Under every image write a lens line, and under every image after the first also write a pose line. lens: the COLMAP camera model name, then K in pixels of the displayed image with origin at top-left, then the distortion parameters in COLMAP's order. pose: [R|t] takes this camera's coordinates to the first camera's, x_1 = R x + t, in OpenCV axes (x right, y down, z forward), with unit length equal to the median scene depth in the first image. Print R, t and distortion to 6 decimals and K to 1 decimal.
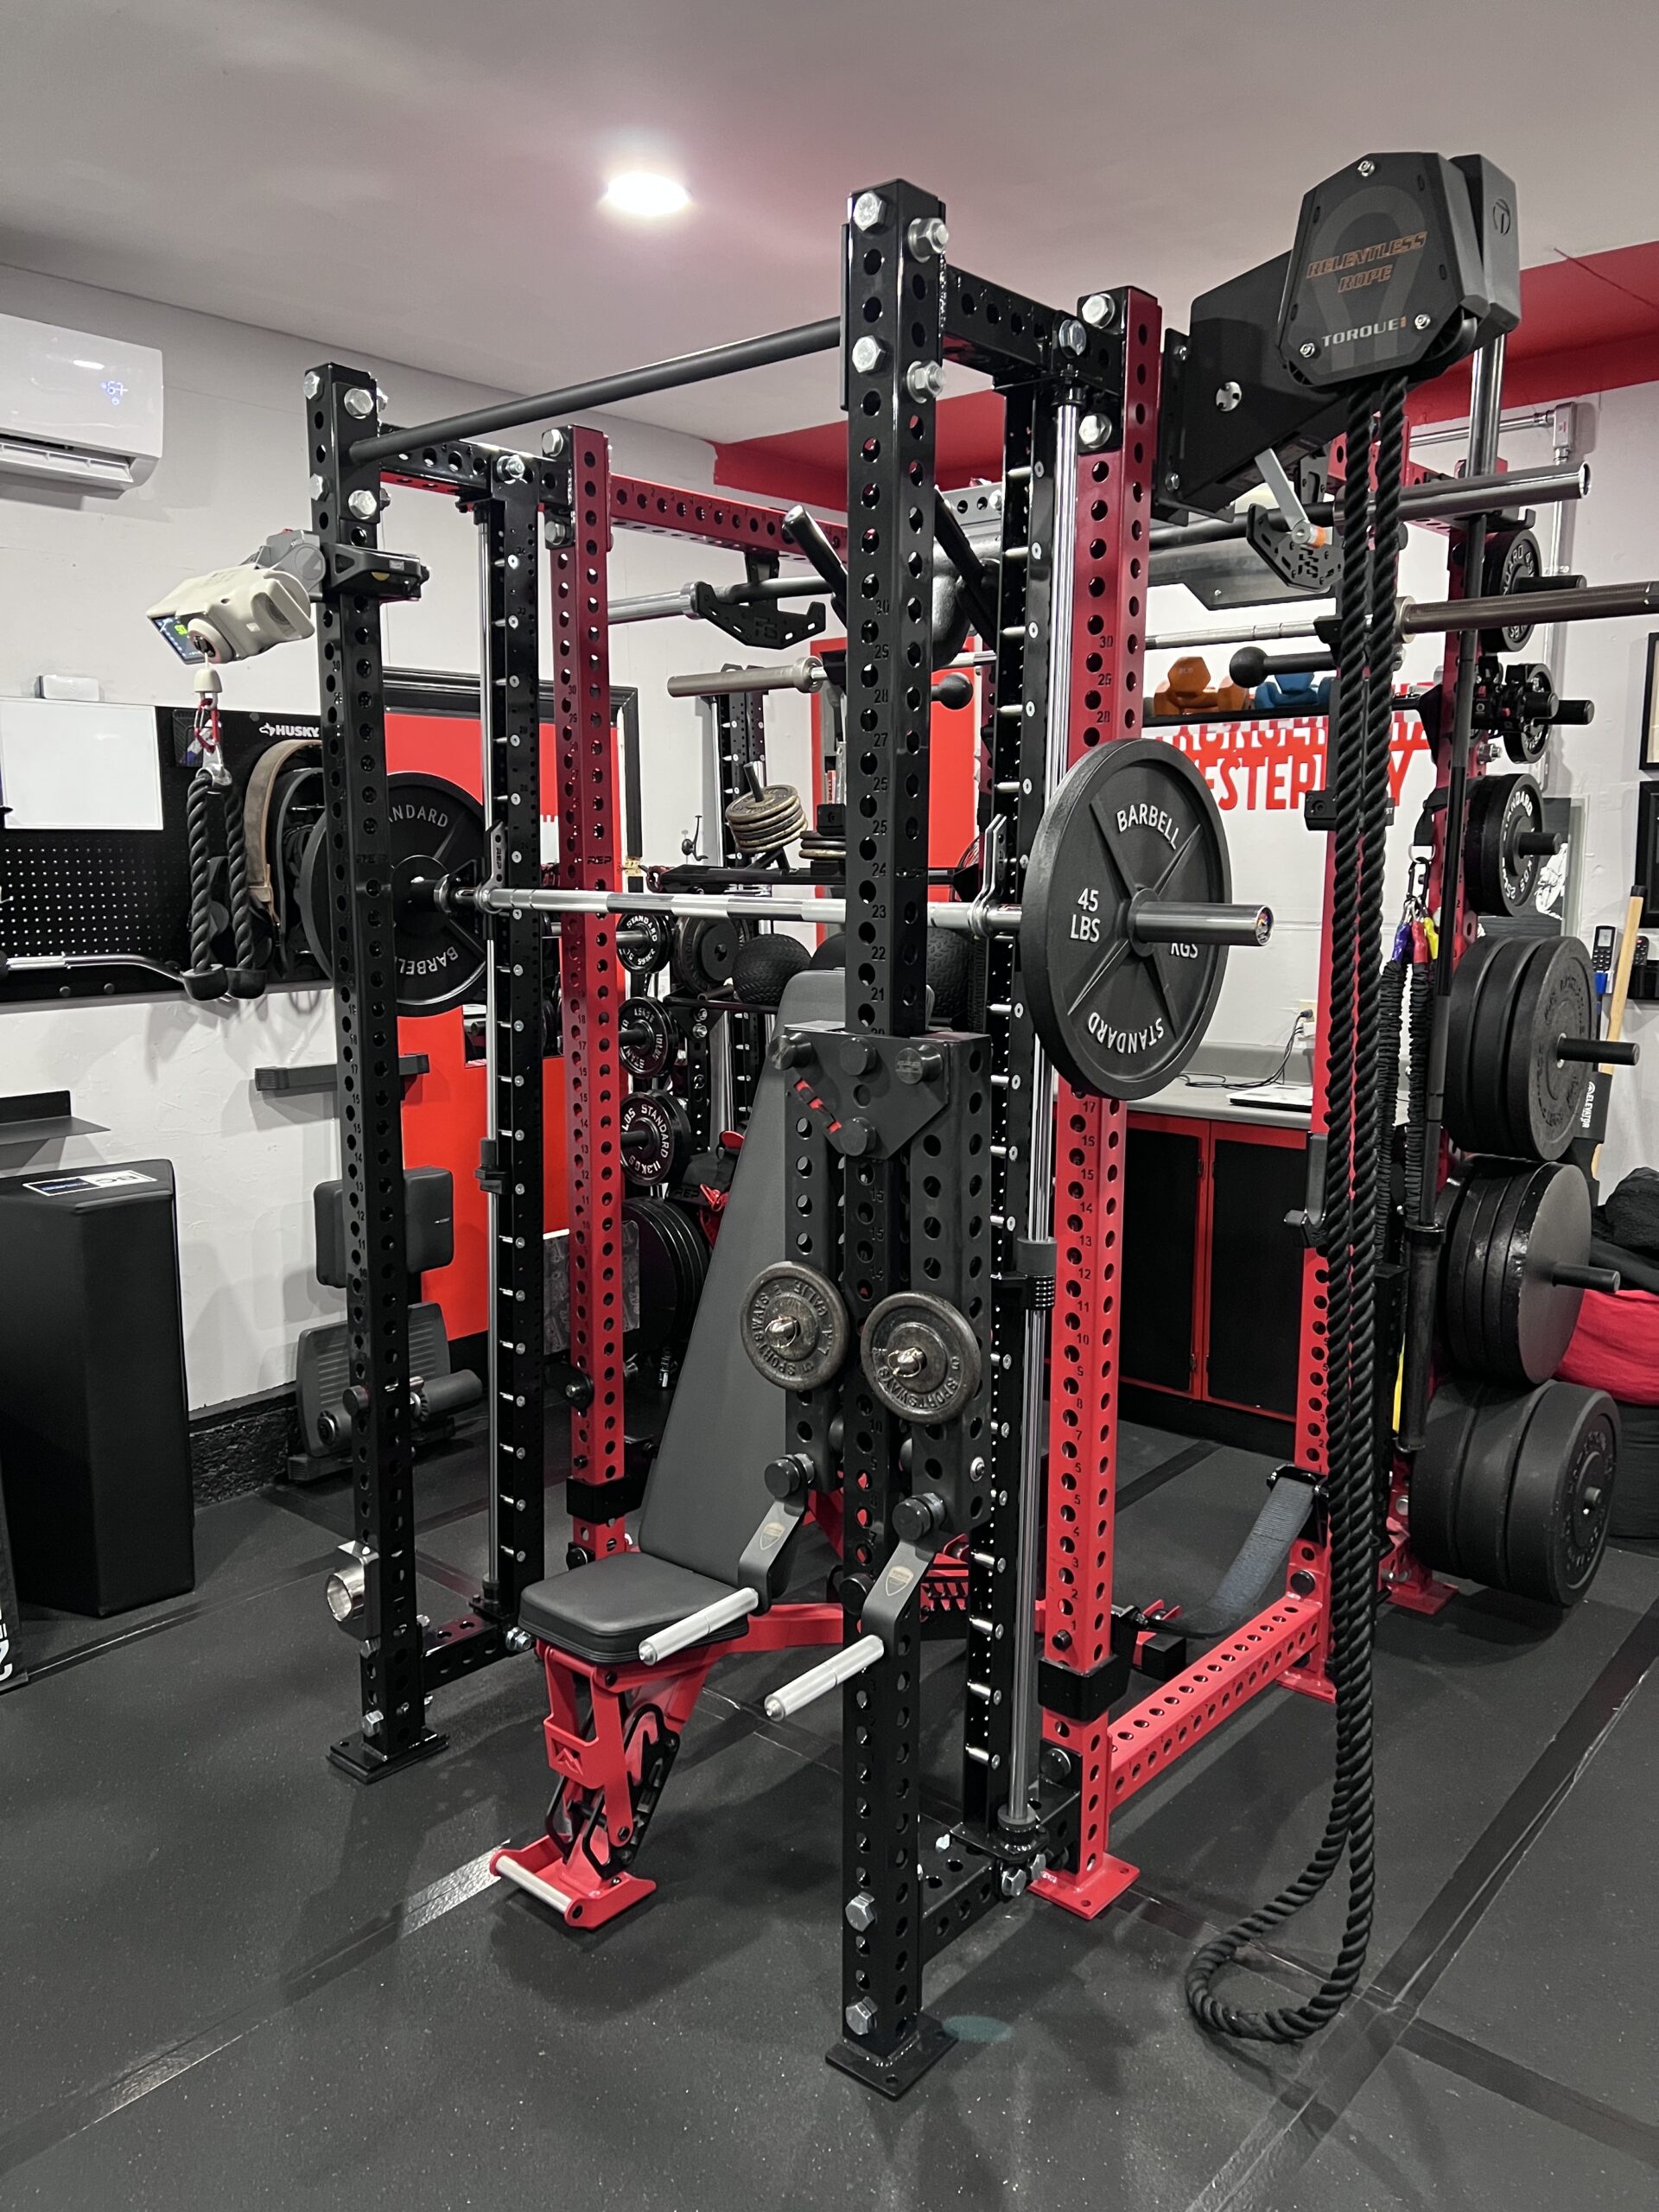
lens RADIAL K [[1662.2, 0, 823.5], [0, 1662.2, 1101.8], [0, 0, 1]] dist [0.027314, -0.031287]
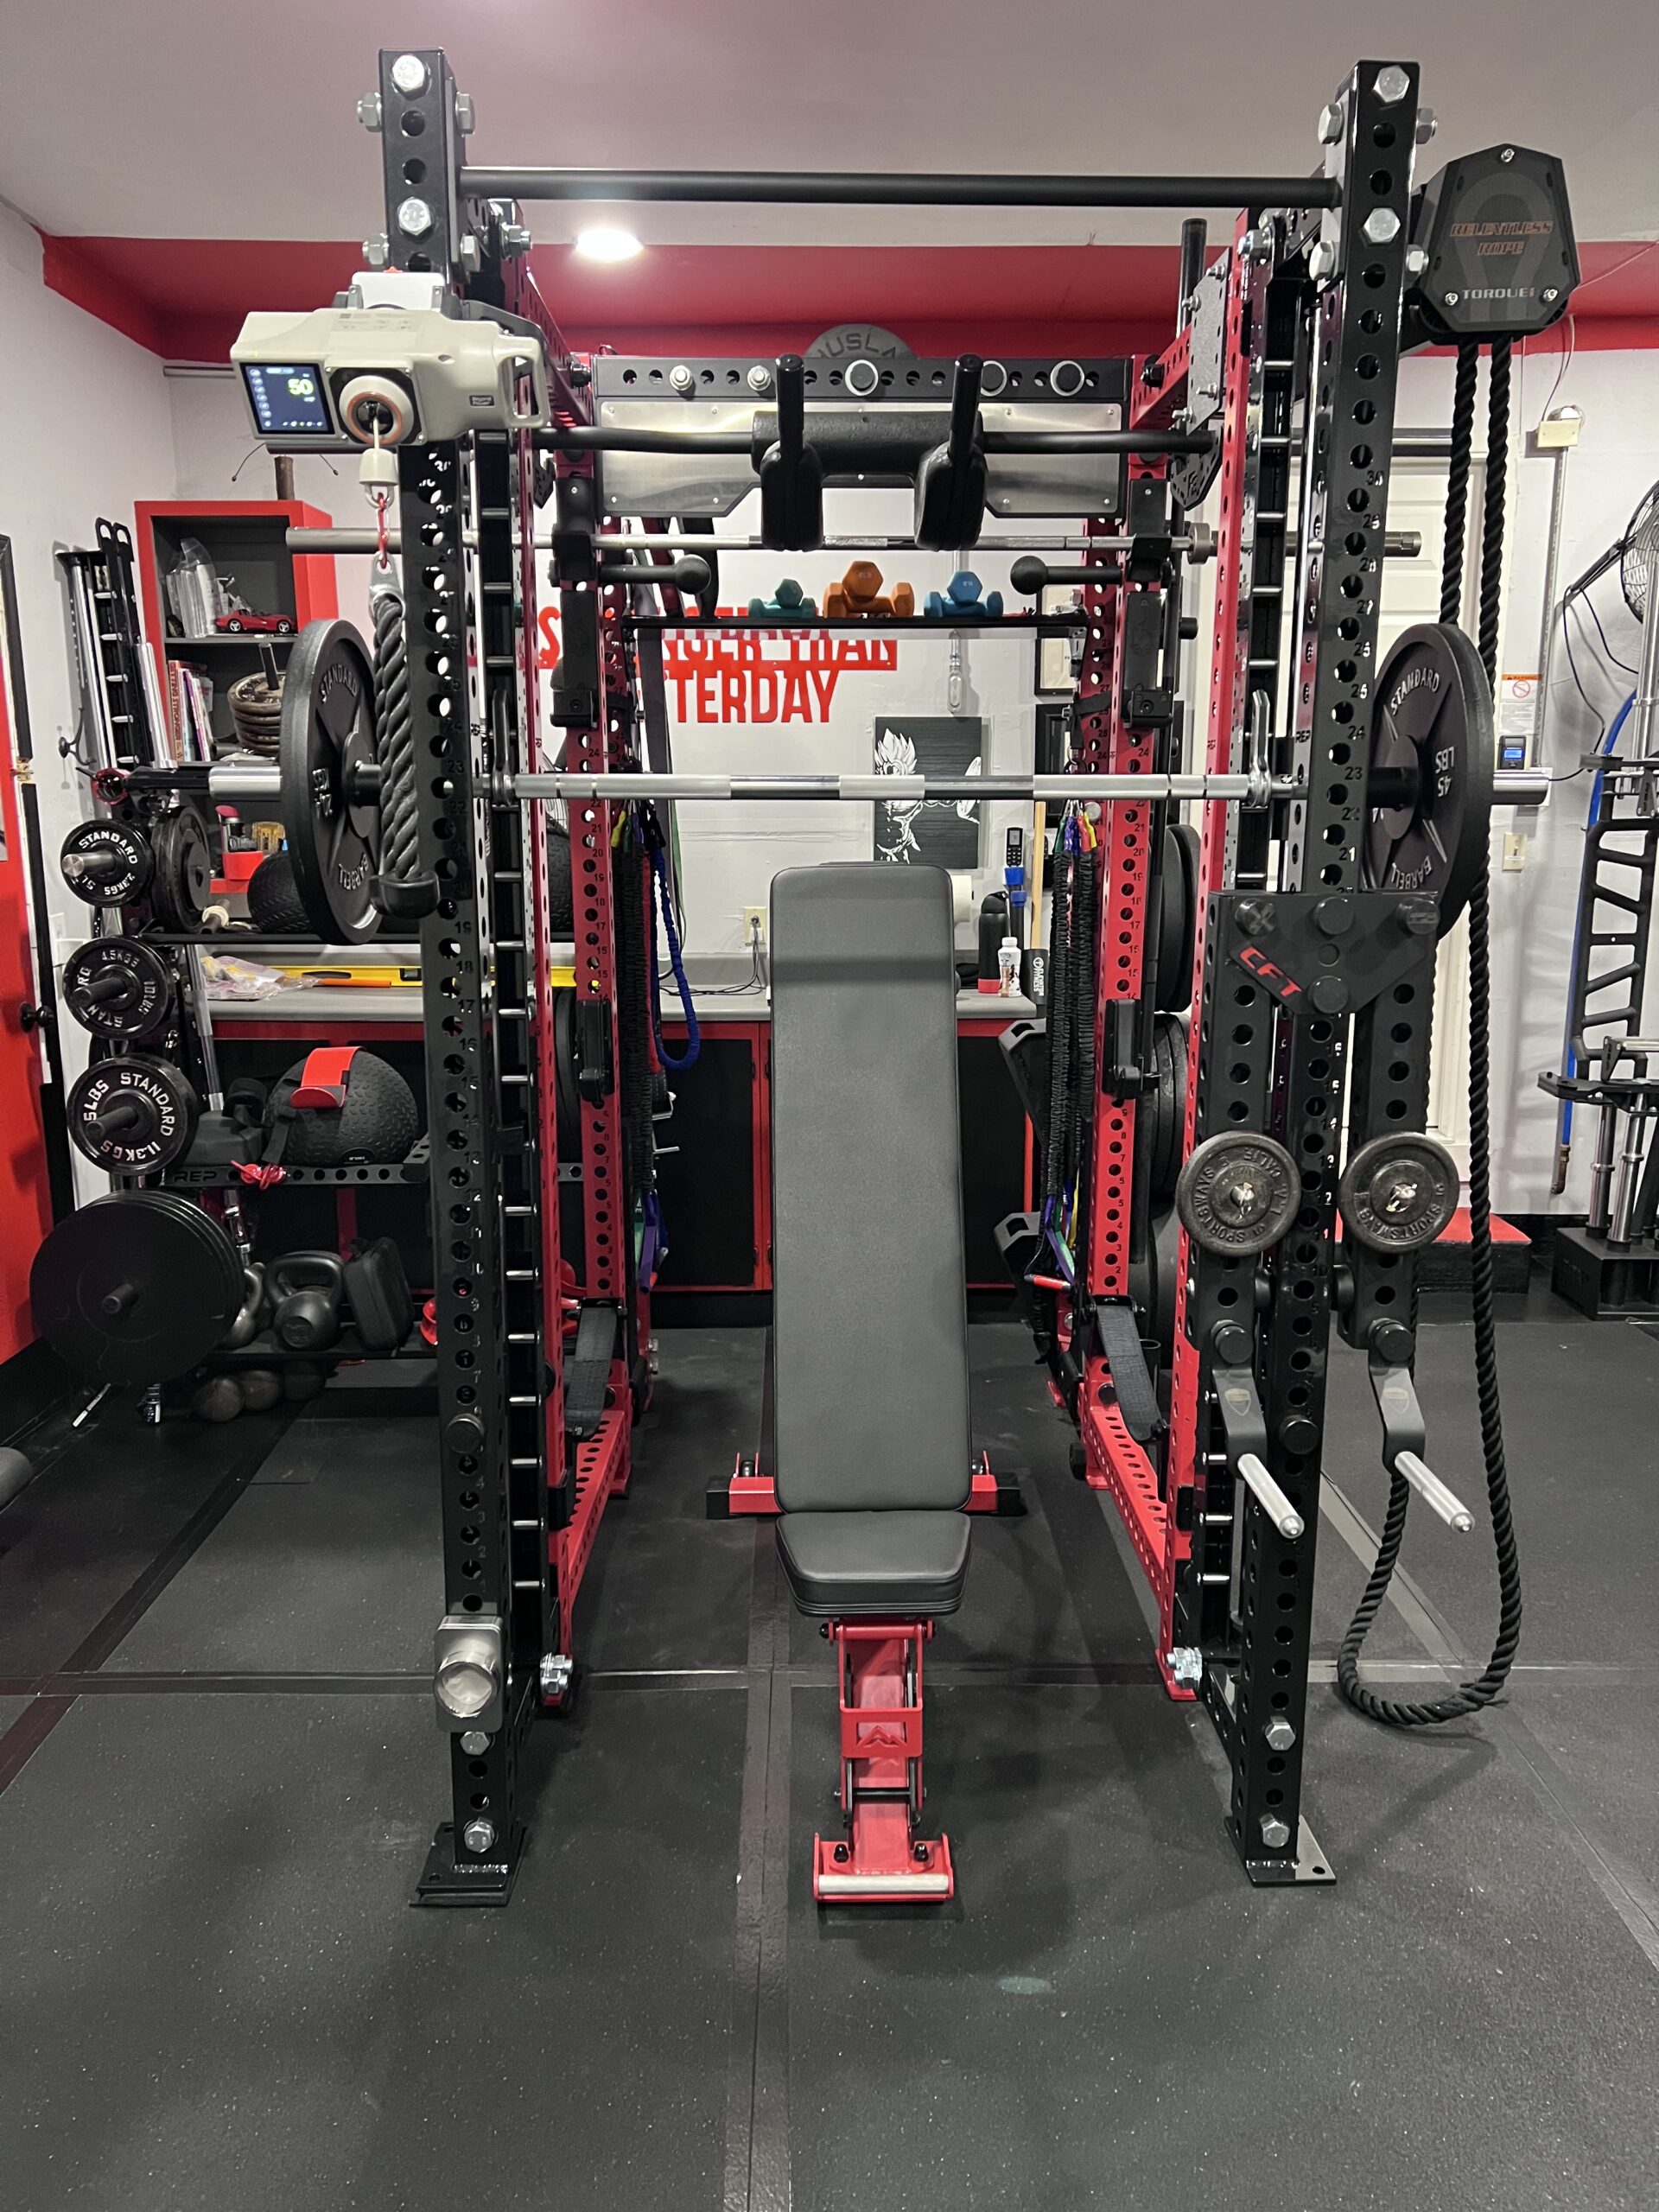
lens RADIAL K [[1662.2, 0, 838.9], [0, 1662.2, 1114.7], [0, 0, 1]] dist [0.027314, -0.031287]
pose [[0.736066, -0.125930, 0.665093, -0.446263], [0.100034, 0.991991, 0.077117, -0.006848], [-0.669477, 0.009768, 0.742768, 0.211875]]
